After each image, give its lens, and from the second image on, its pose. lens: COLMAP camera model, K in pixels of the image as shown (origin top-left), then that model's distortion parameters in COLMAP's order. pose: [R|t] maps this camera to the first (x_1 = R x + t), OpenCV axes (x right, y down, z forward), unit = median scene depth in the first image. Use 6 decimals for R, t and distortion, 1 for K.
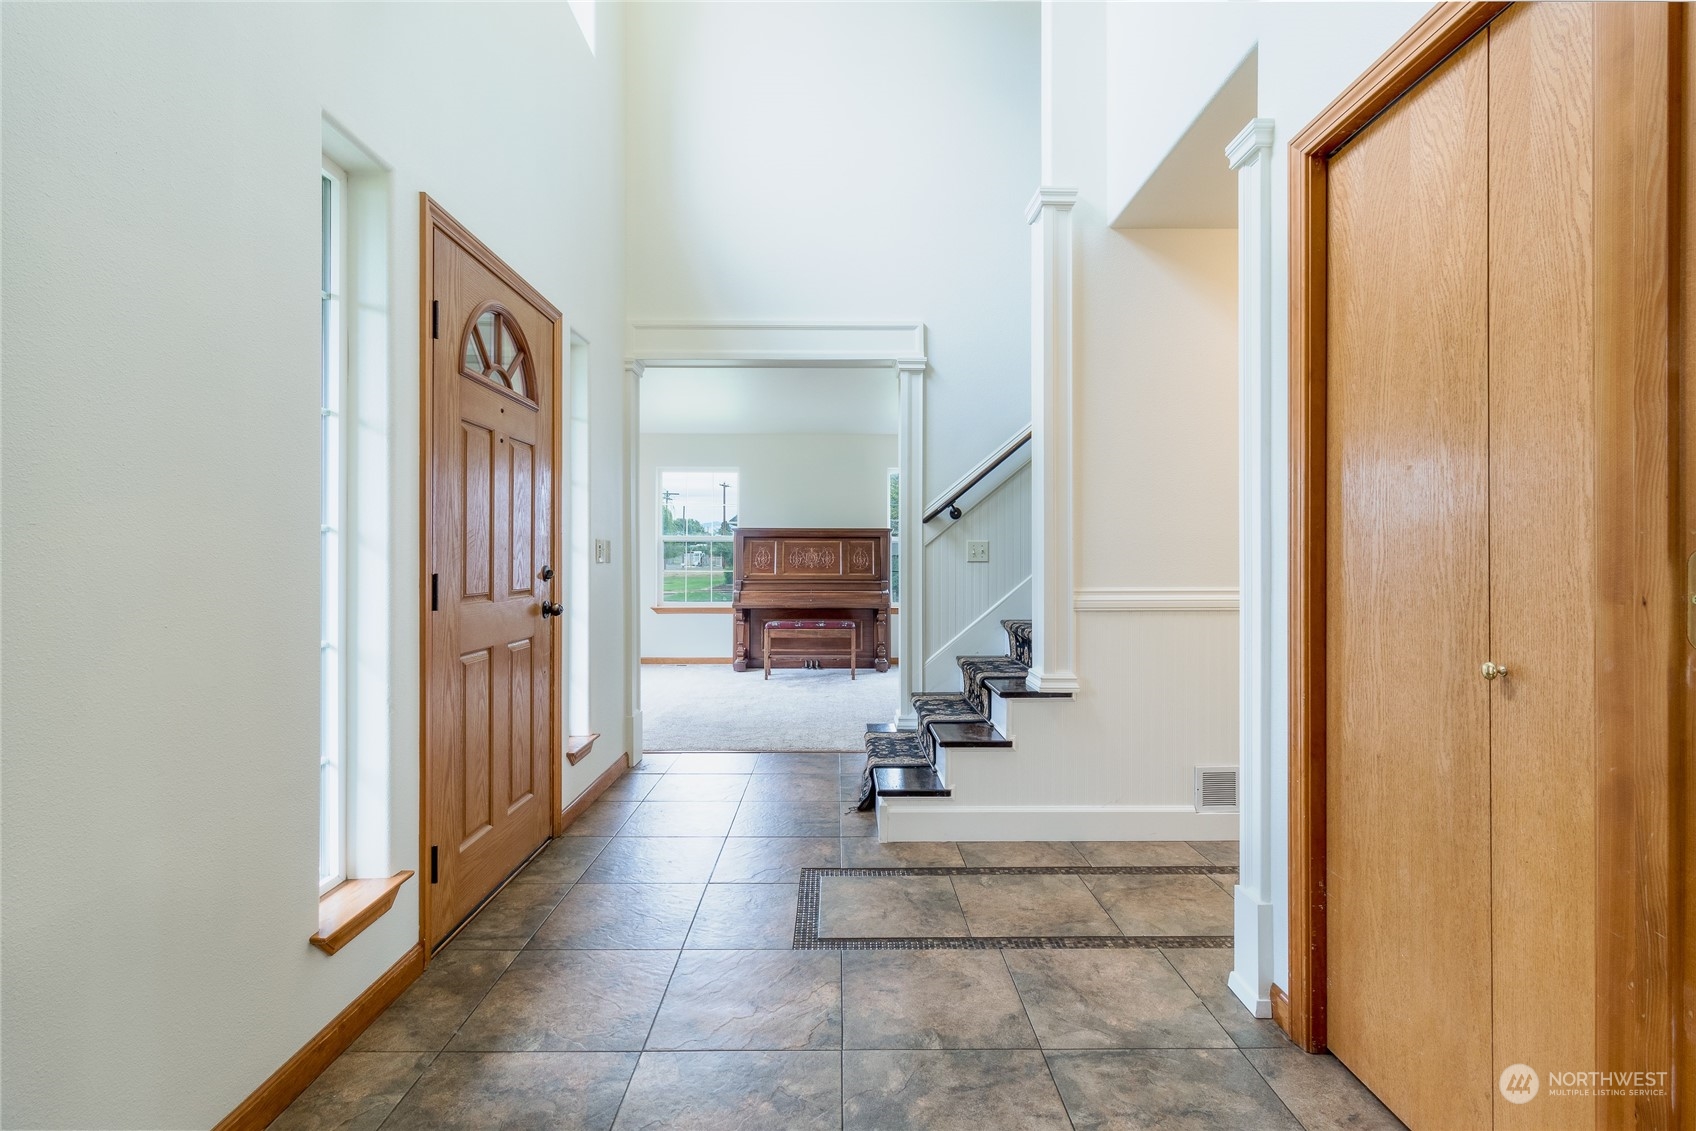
lens RADIAL K [[788.0, 0, 853.8], [0, 788.0, 554.2], [0, 0, 1]] dist [0.002107, 0.000313]
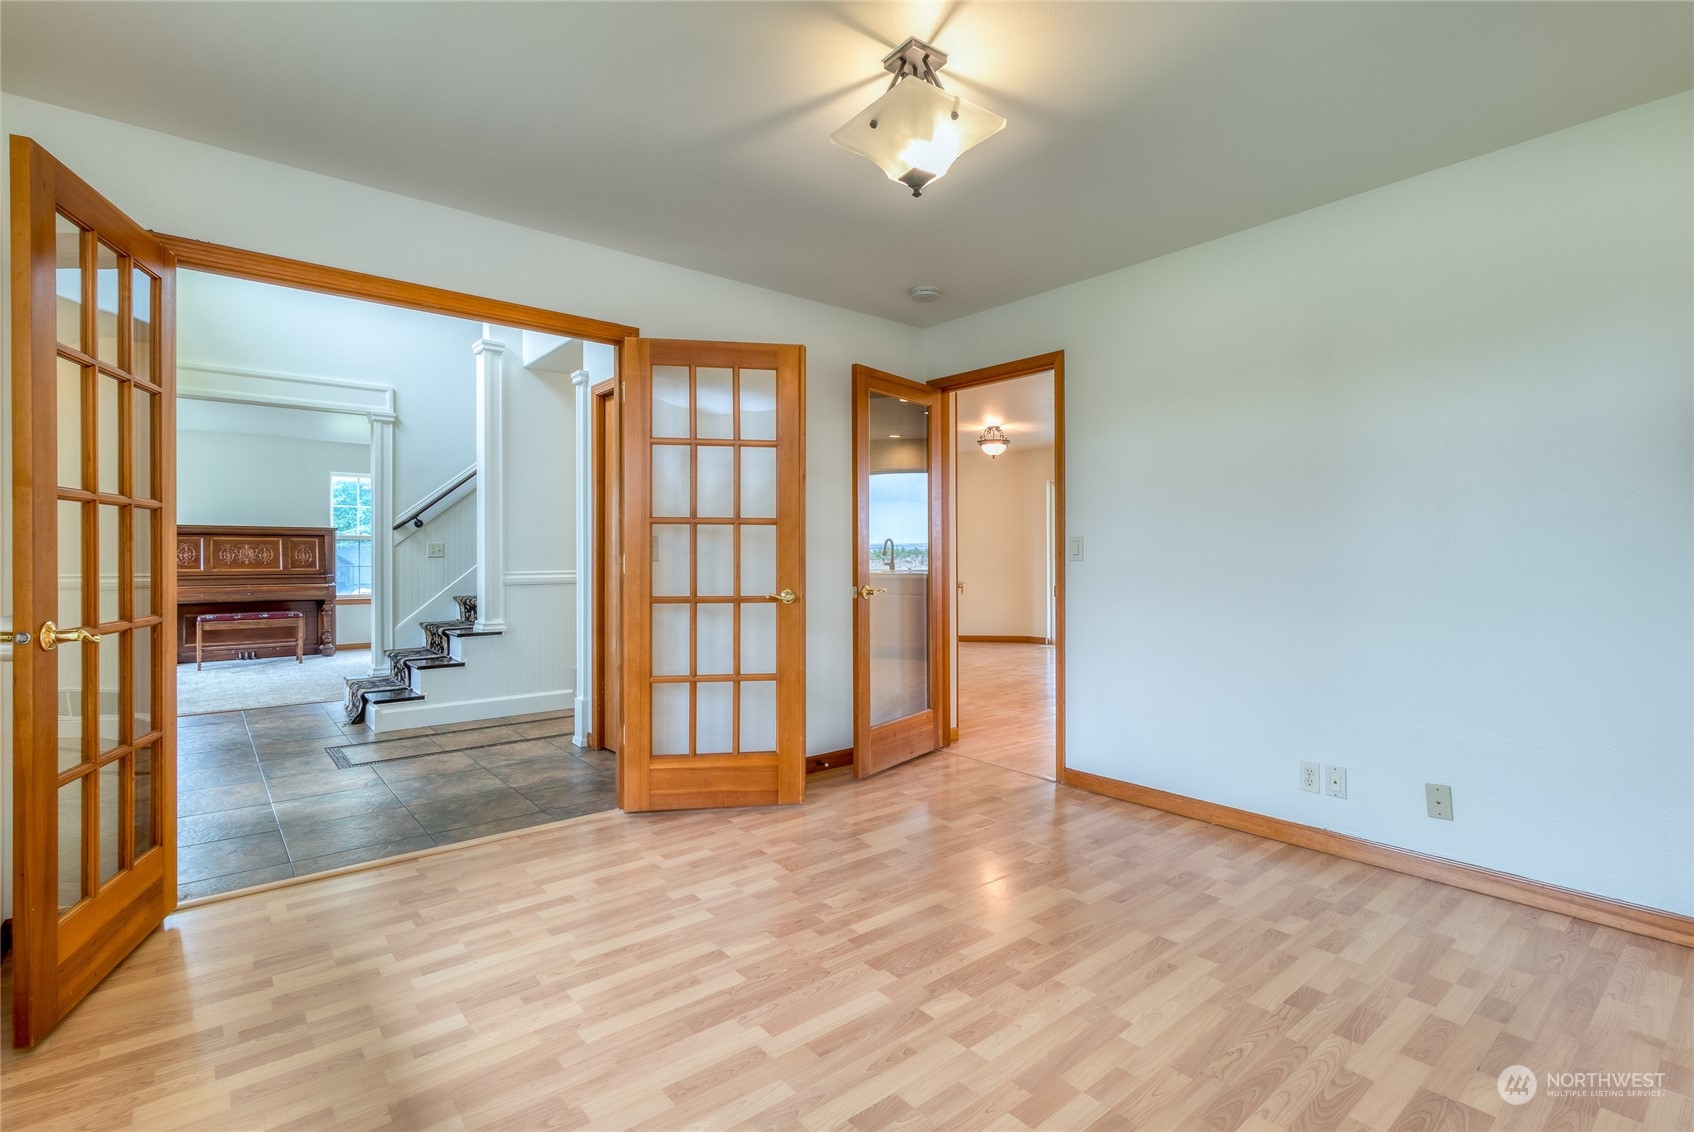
lens RADIAL K [[787.1, 0, 852.7], [0, 787.1, 554.8], [0, 0, 1]] dist [0.002107, 0.000313]
pose [[0.780208, -0.001379, 0.625519, -0.152111], [-0.002627, 0.999982, 0.005481, -0.004850], [-0.625515, -0.005919, 0.780190, -0.618825]]
